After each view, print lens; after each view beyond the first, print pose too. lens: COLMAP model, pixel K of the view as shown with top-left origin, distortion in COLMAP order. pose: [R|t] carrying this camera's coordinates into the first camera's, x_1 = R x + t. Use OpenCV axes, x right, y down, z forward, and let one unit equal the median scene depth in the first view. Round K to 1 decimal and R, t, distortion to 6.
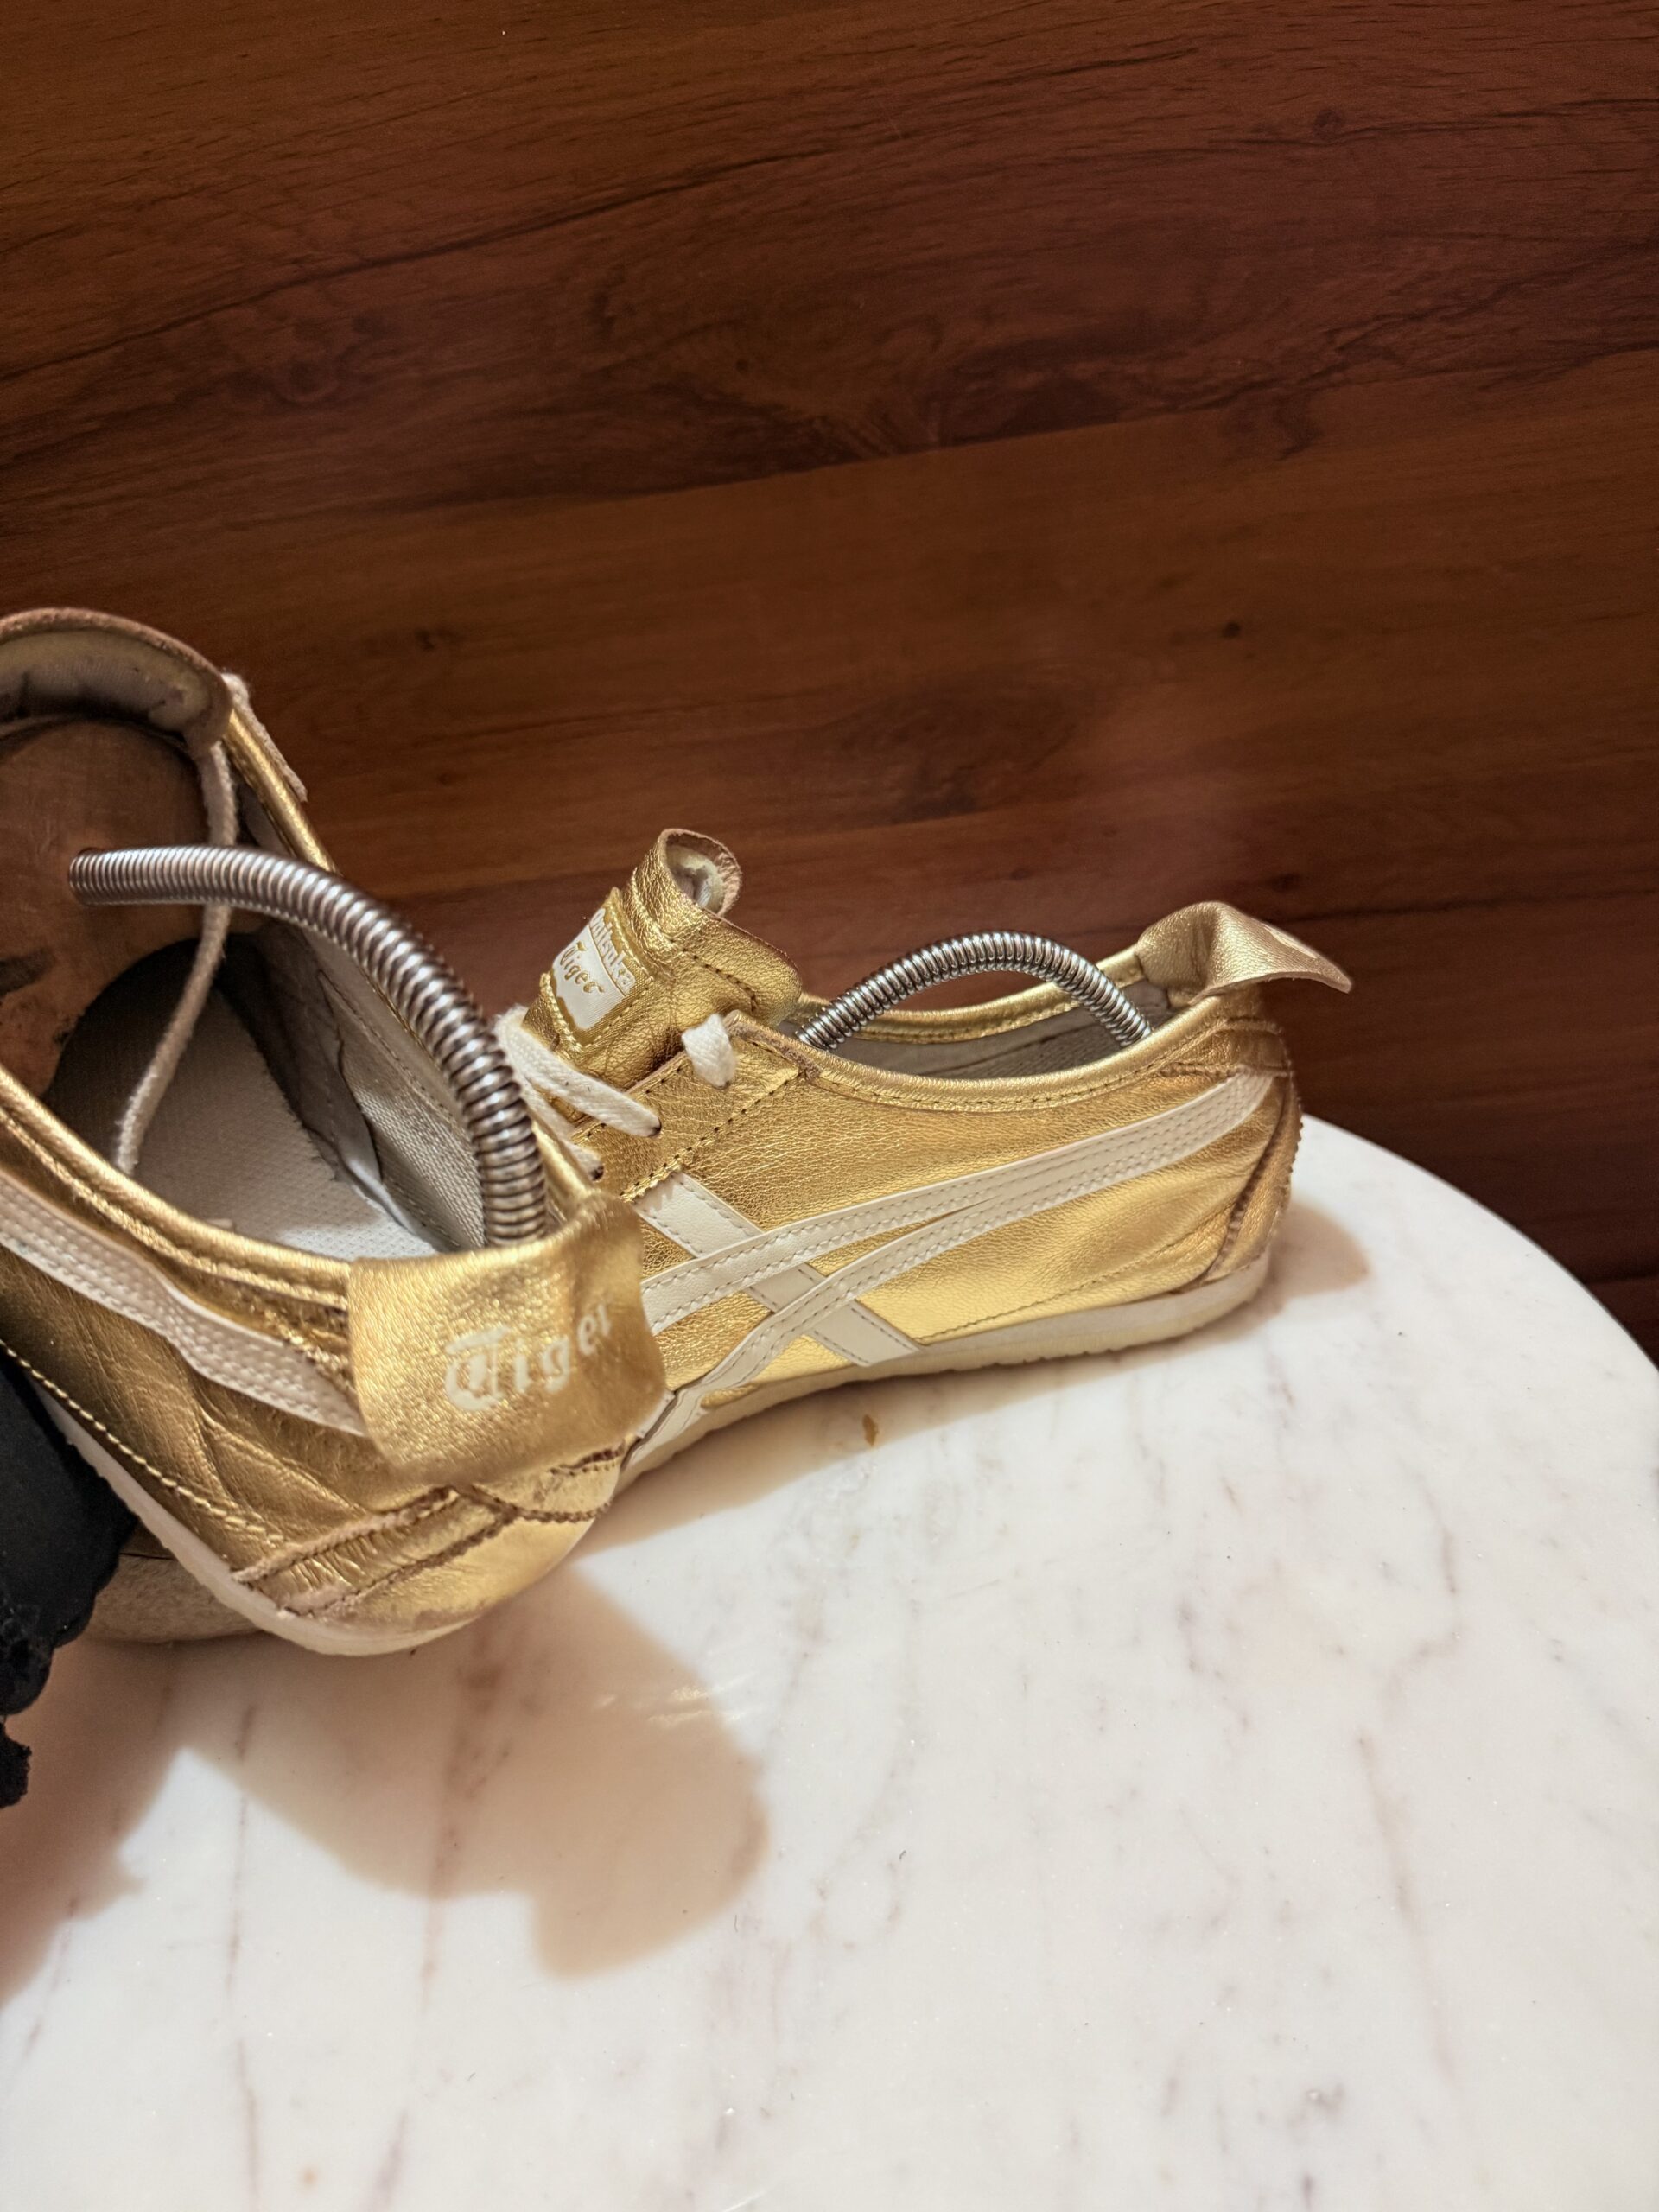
lens RADIAL K [[1550.6, 0, 828.7], [0, 1550.6, 1098.0], [0, 0, 1]] dist [-0.019744, -0.013558]
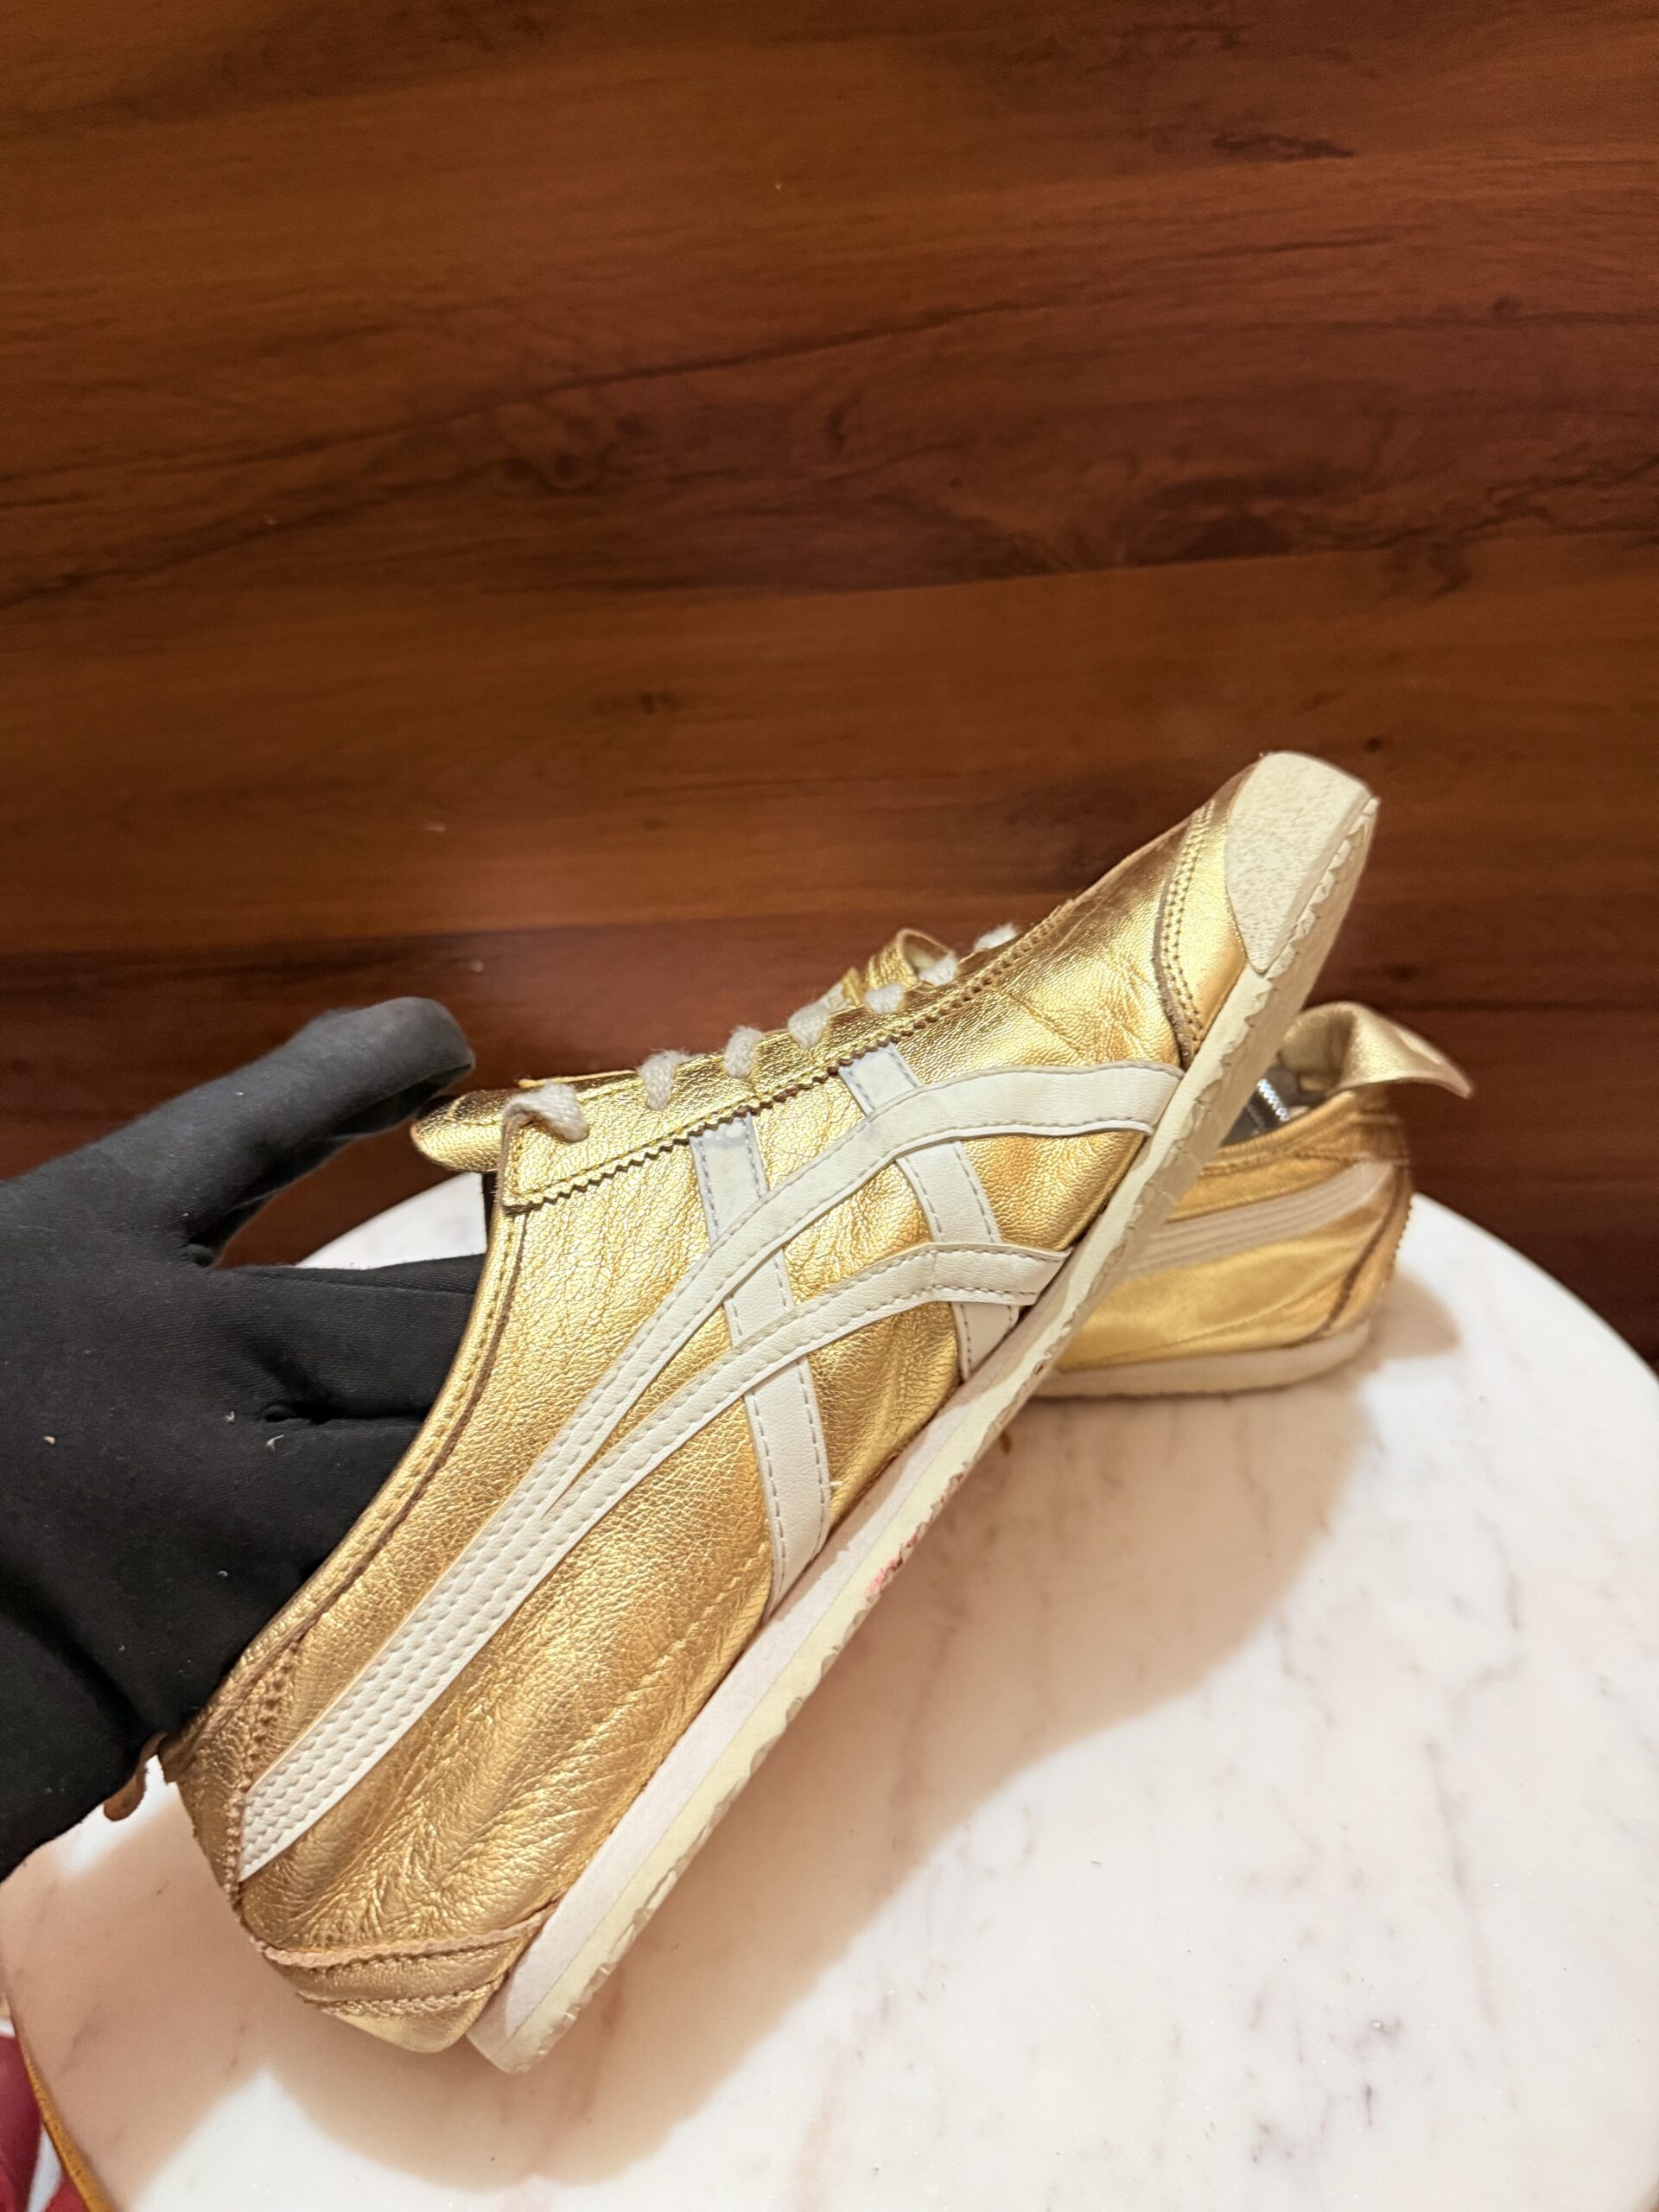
lens RADIAL K [[1550.6, 0, 825.5], [0, 1550.6, 1097.9], [0, 0, 1]] dist [-0.019744, -0.013558]
pose [[0.995862, 0.082455, -0.038222, -0.076749], [-0.082430, 0.996594, 0.002248, -0.027157], [0.038277, 0.000912, 0.999267, -0.133684]]
